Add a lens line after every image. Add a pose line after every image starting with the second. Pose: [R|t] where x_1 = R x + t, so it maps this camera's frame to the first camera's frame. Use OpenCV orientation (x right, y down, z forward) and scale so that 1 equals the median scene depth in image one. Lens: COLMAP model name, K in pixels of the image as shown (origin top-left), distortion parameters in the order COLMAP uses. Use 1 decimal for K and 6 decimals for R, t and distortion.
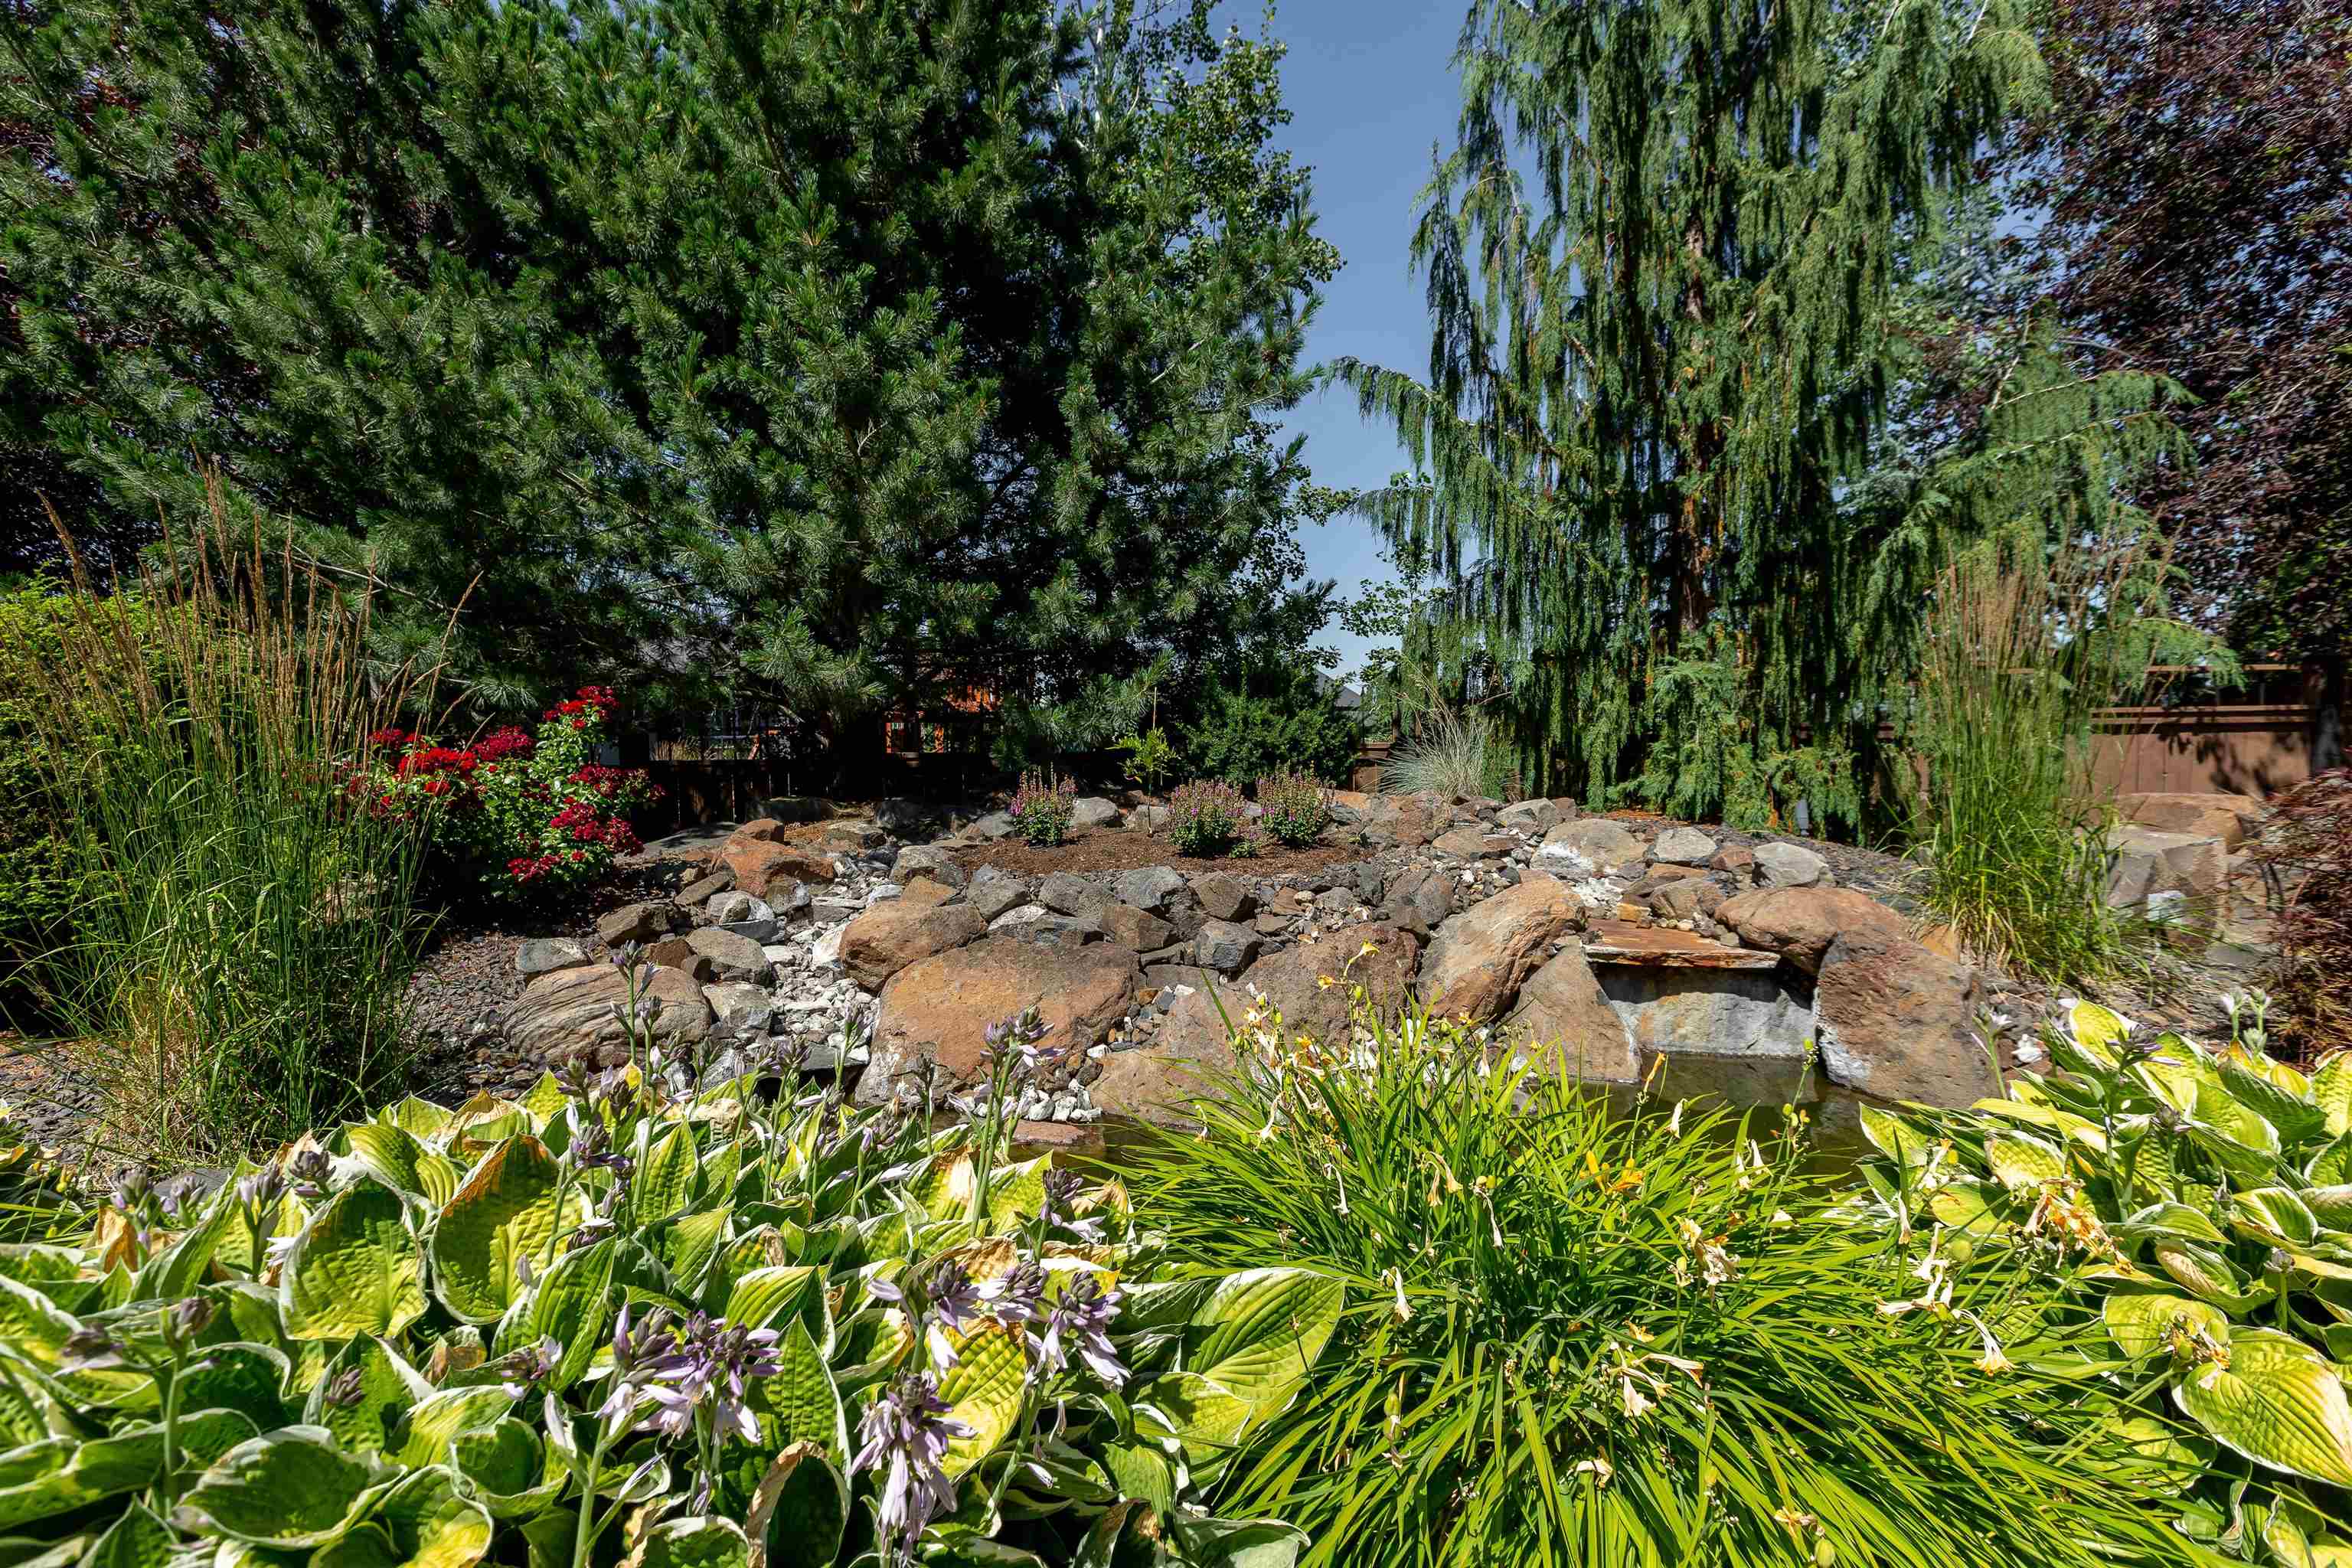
lens RADIAL K [[1058.2, 0, 1170.0], [0, 1058.2, 770.8], [0, 0, 1]] dist [0.000353, -0.000307]
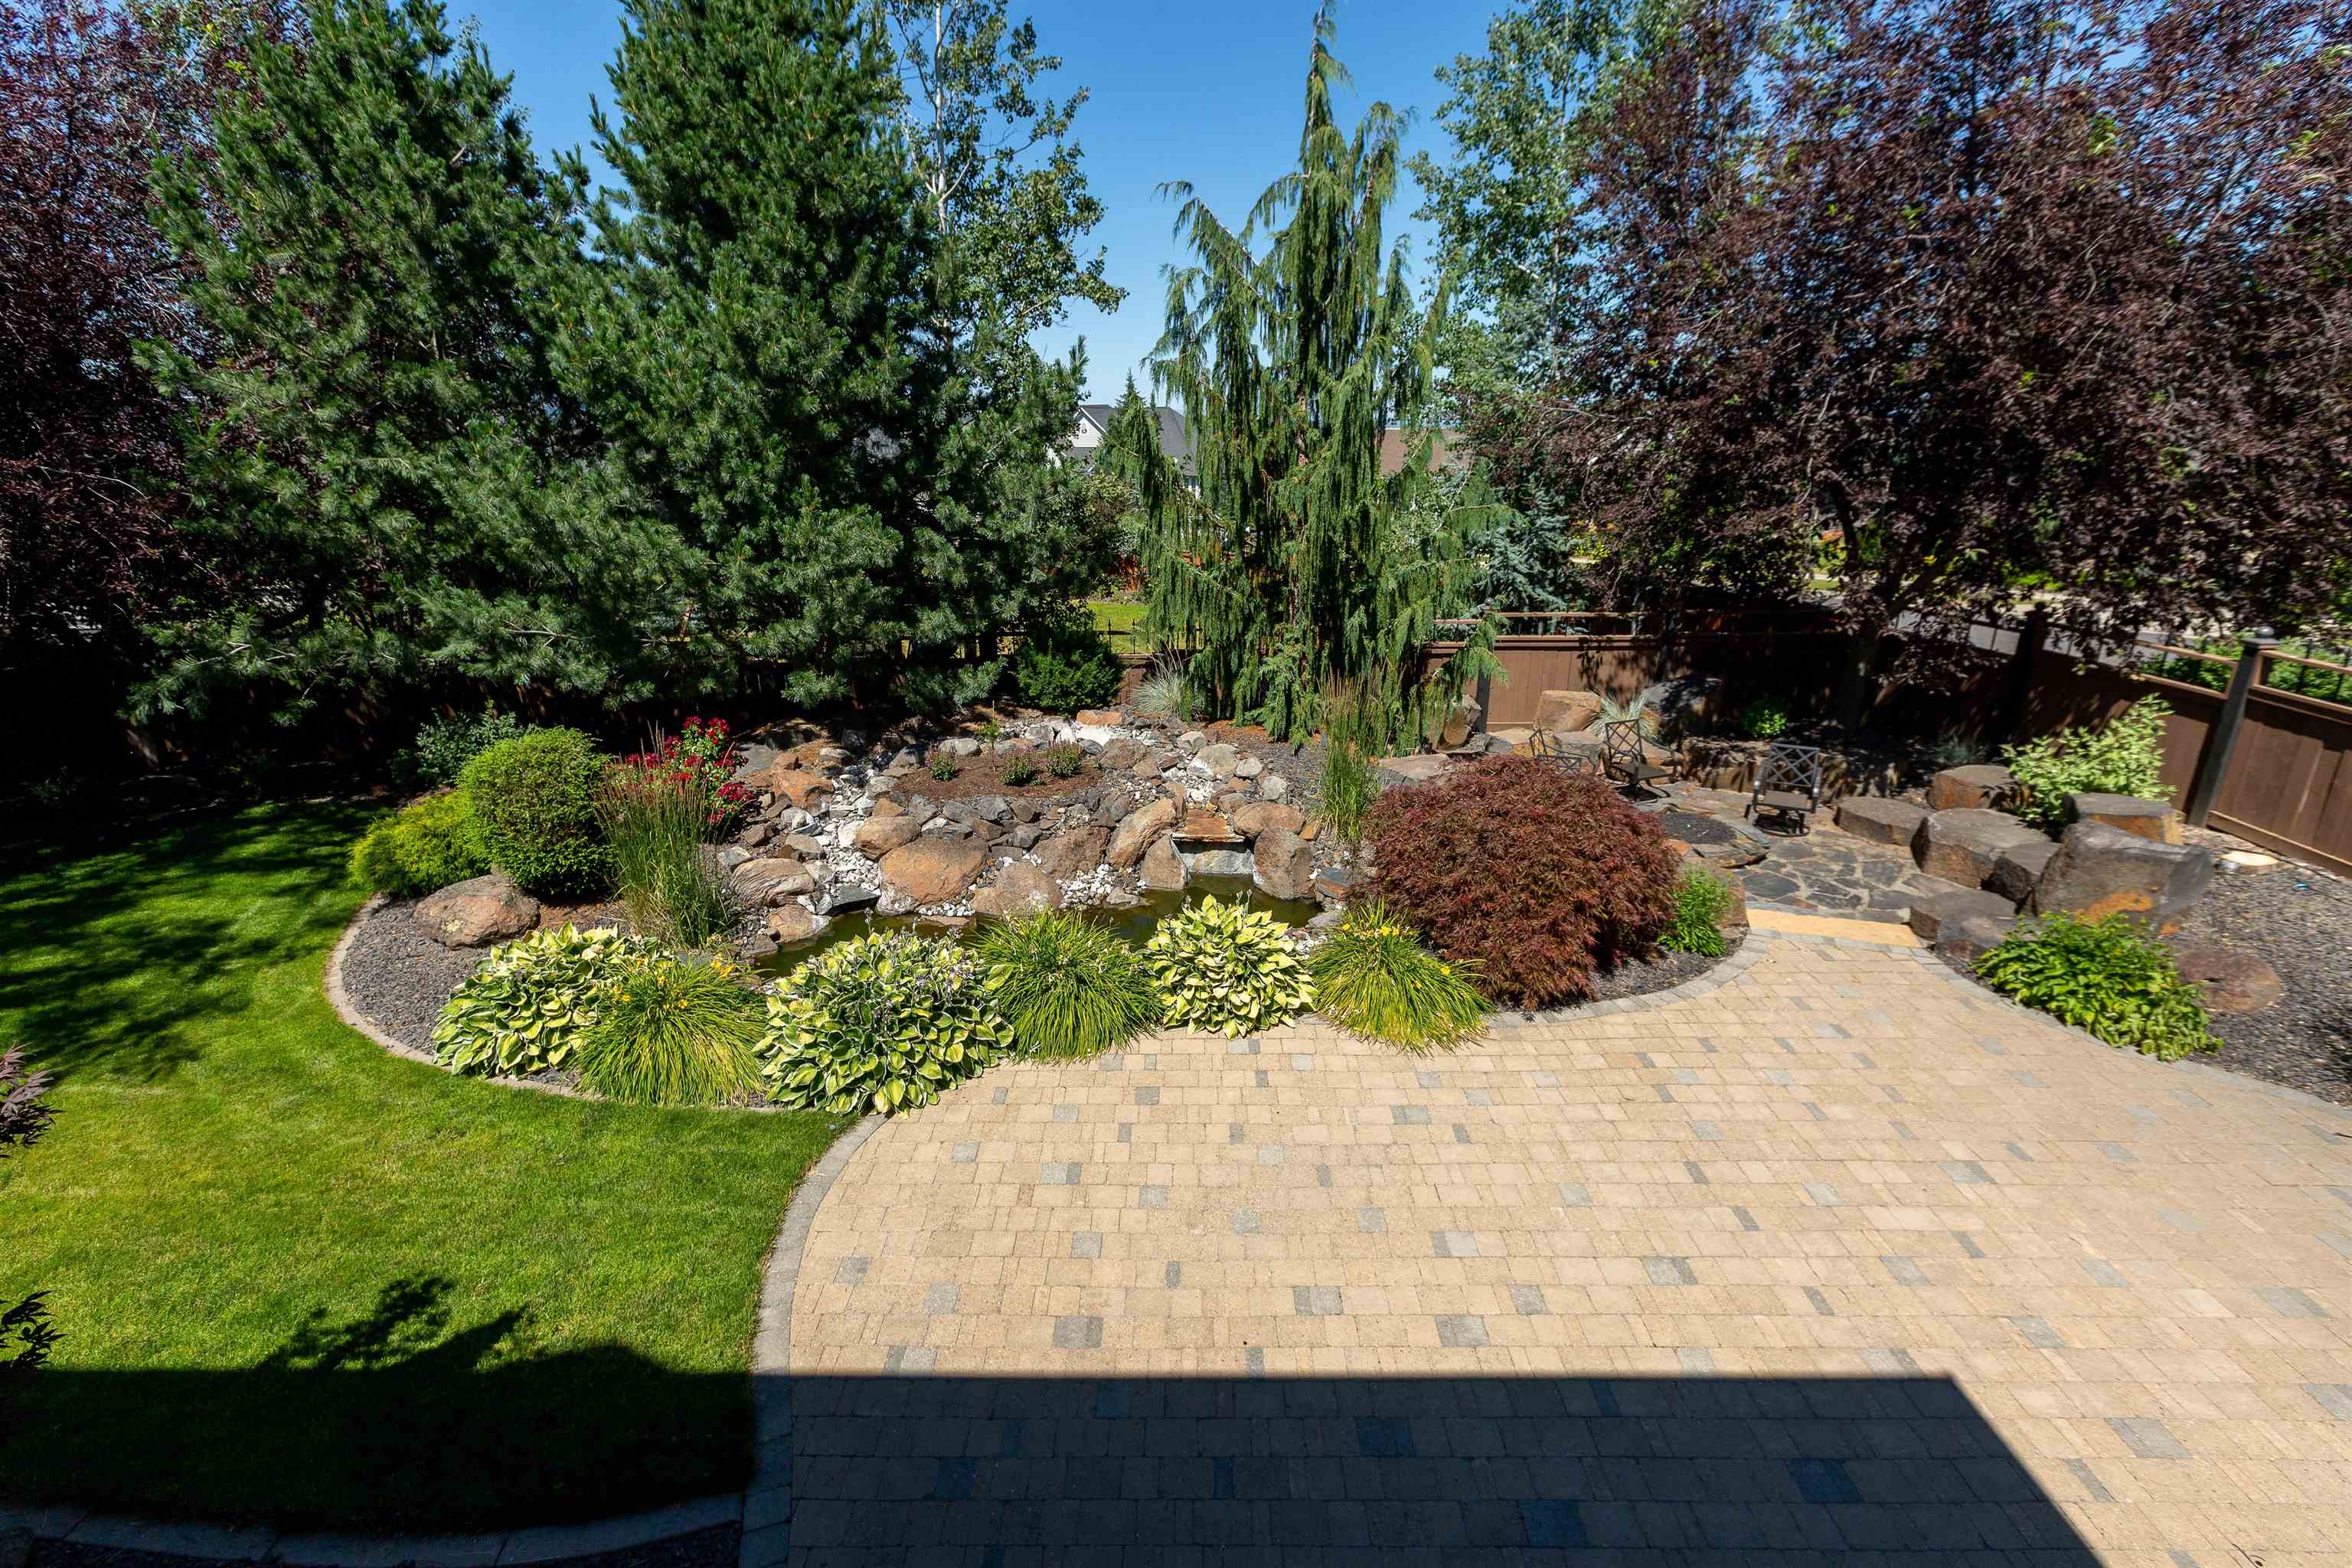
lens RADIAL K [[1058.2, 0, 1170.0], [0, 1058.2, 770.8], [0, 0, 1]] dist [0.000353, -0.000307]
pose [[0.993362, -0.032564, 0.110327, 0.113820], [0.002341, 0.964619, 0.263637, -0.582193], [-0.115009, -0.261628, 0.958292, -1.226863]]
